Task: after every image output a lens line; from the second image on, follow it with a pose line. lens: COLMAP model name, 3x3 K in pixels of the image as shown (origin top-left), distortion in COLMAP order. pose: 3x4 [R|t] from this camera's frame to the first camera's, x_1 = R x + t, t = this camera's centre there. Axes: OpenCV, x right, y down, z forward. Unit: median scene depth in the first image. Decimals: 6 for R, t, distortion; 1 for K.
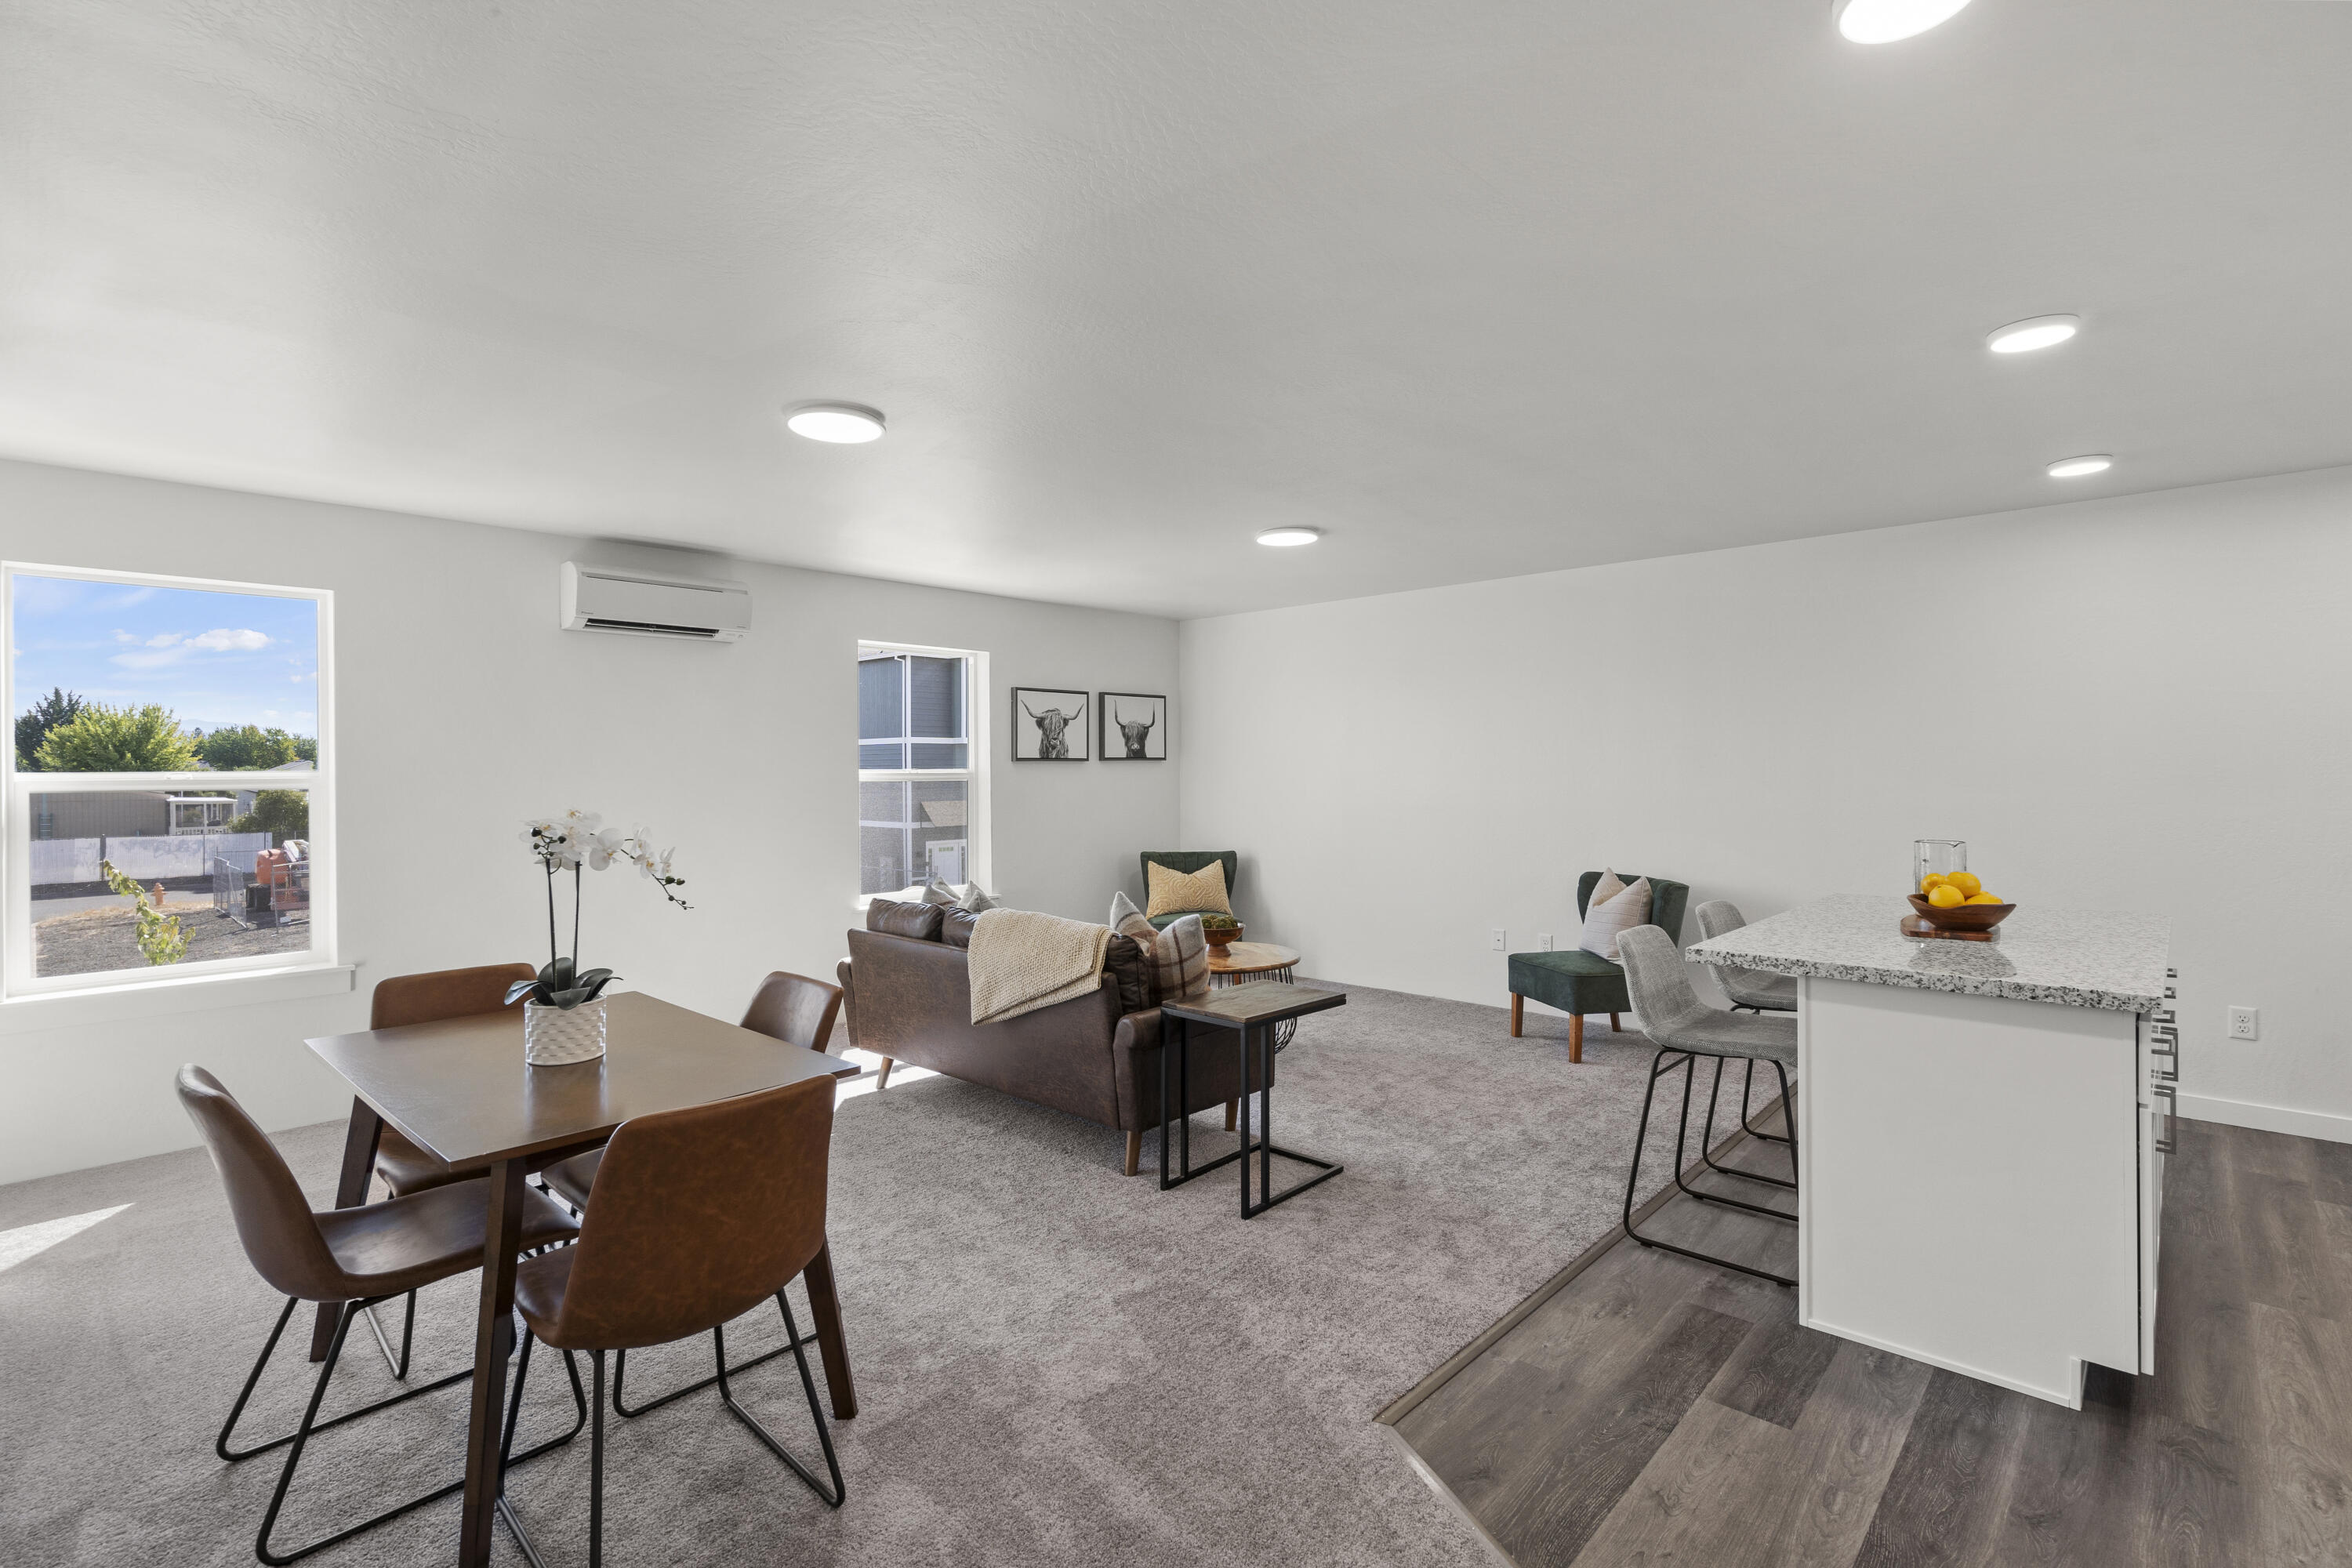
lens RADIAL K [[1075.4, 0, 1176.0], [0, 1075.4, 784.0], [0, 0, 1]] dist [0.000493, 0.000049]
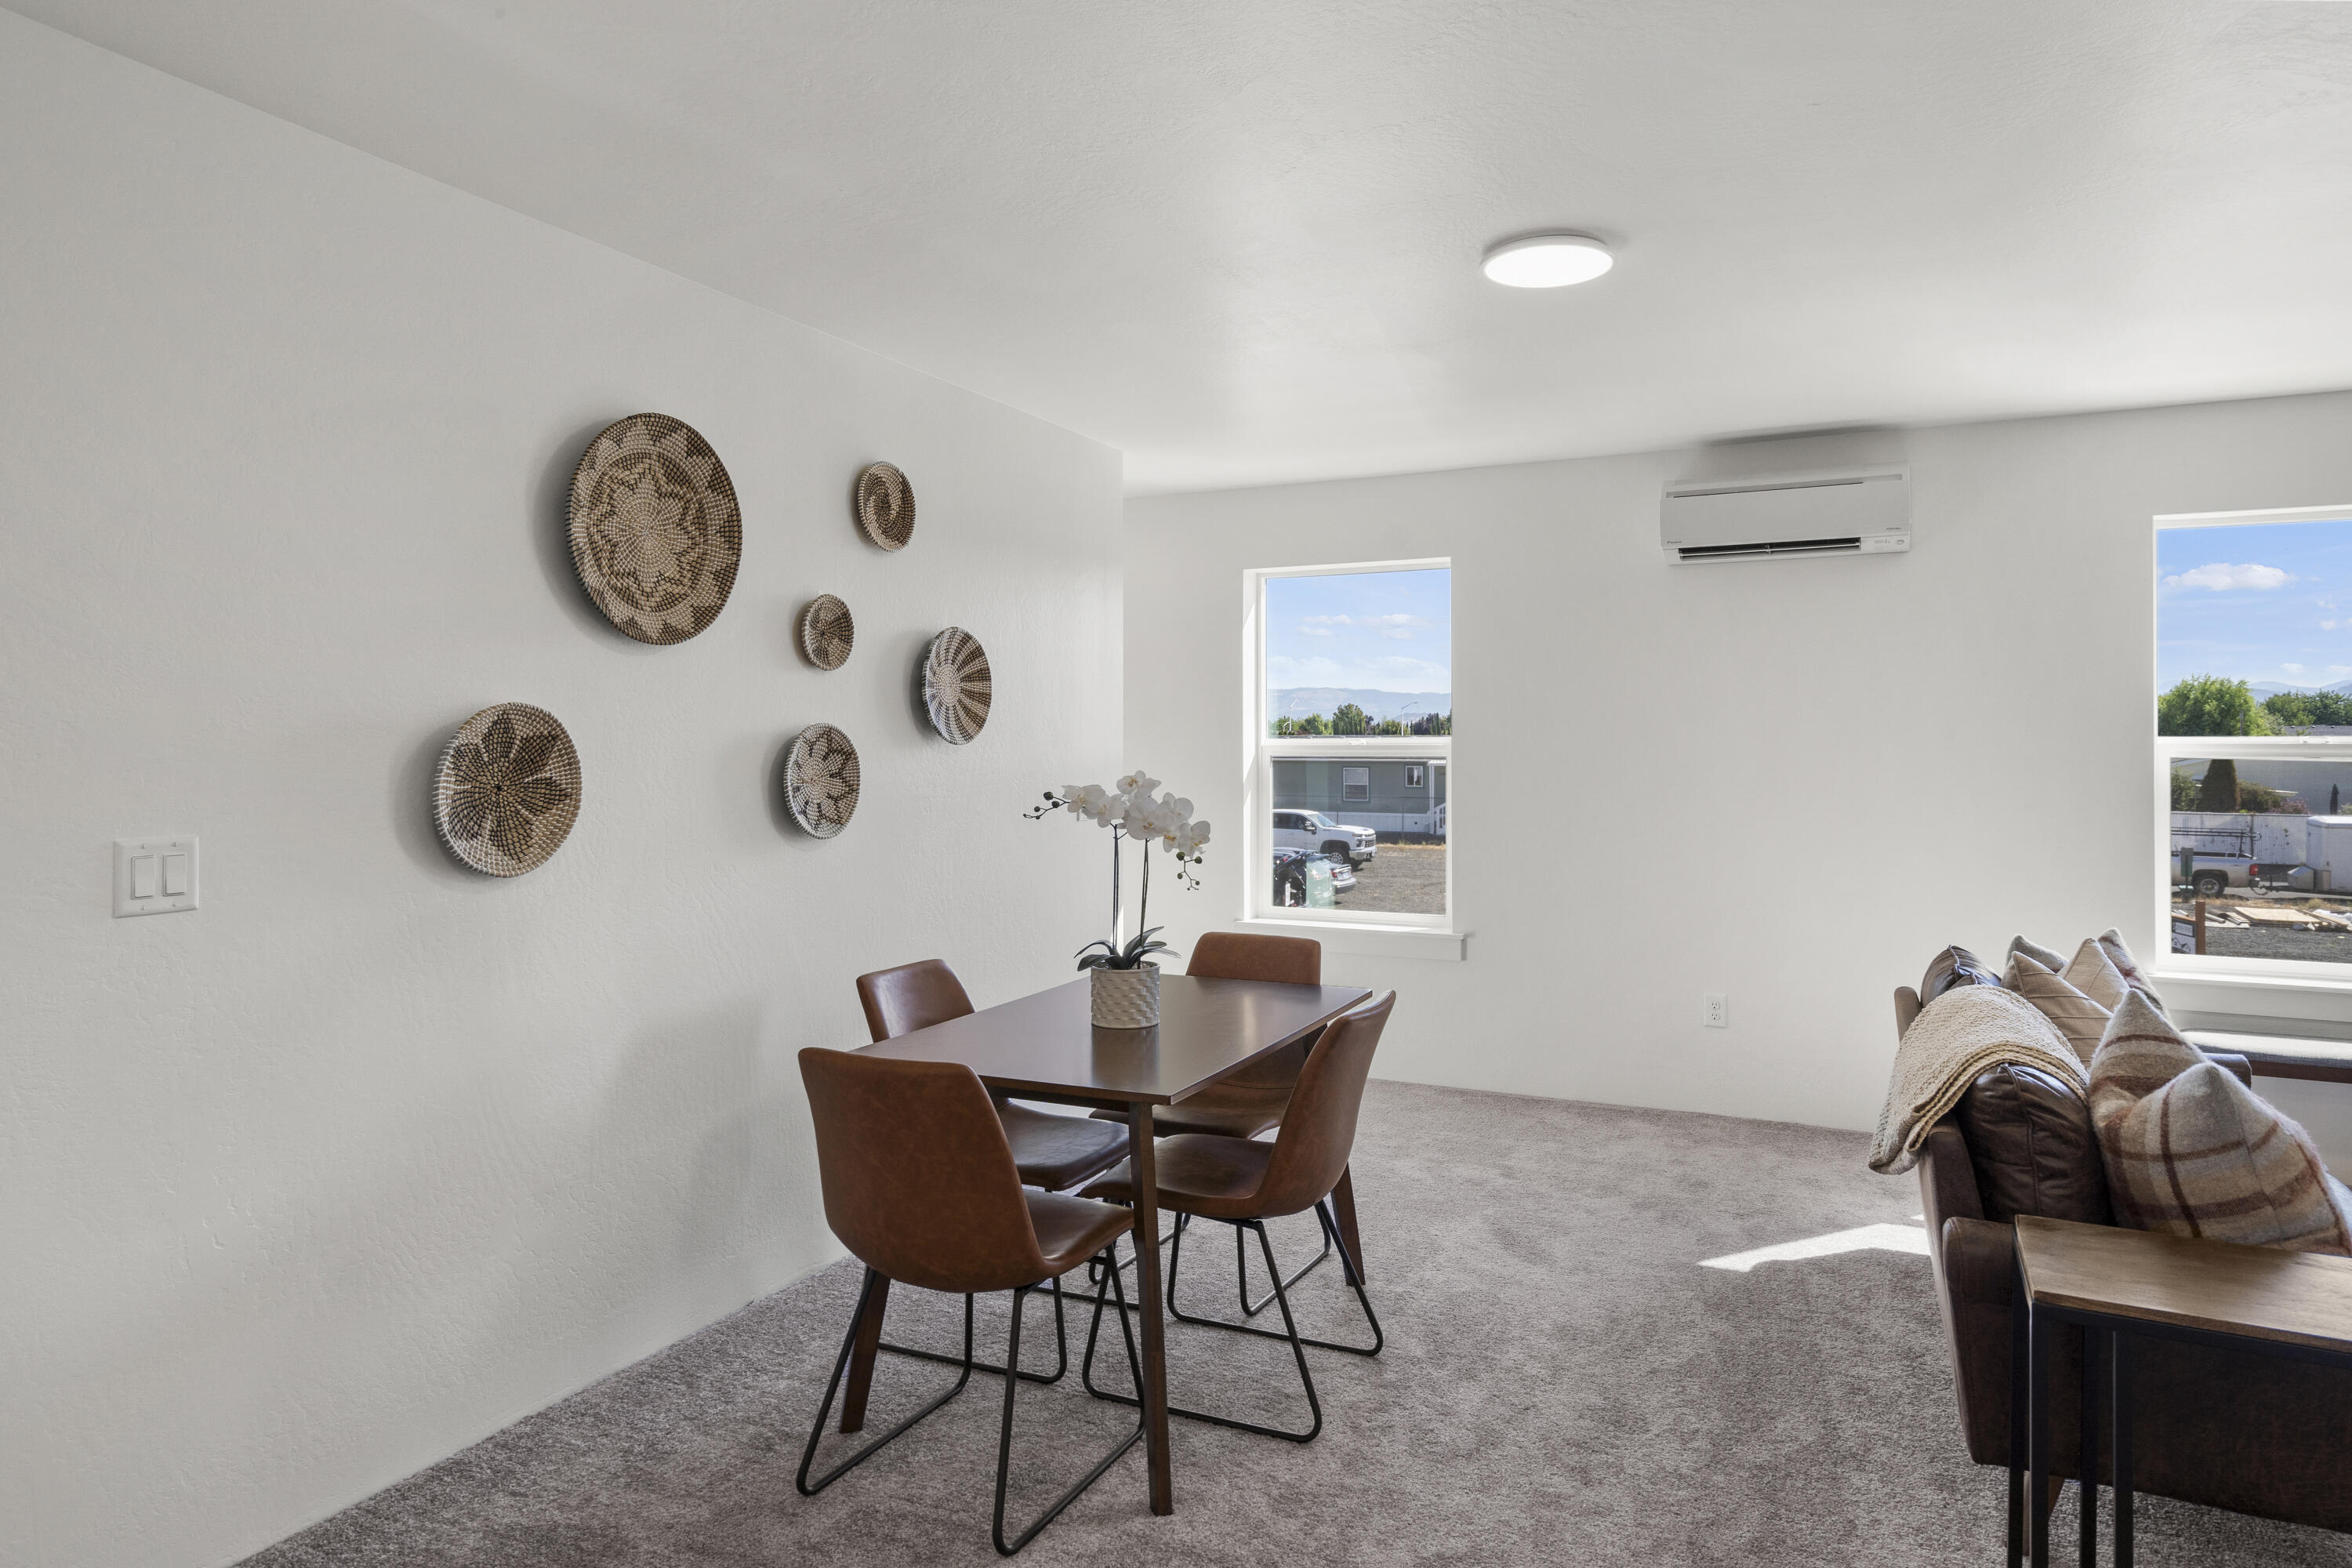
lens RADIAL K [[1416.3, 0, 1176.6], [0, 1416.3, 756.8], [0, 0, 1]] dist [0.000050, -0.000255]
pose [[0.294561, 0.015656, -0.955504, 0.449532], [-0.016629, 0.999798, 0.011255, -0.004636], [0.955488, 0.012573, 0.294762, 0.416105]]
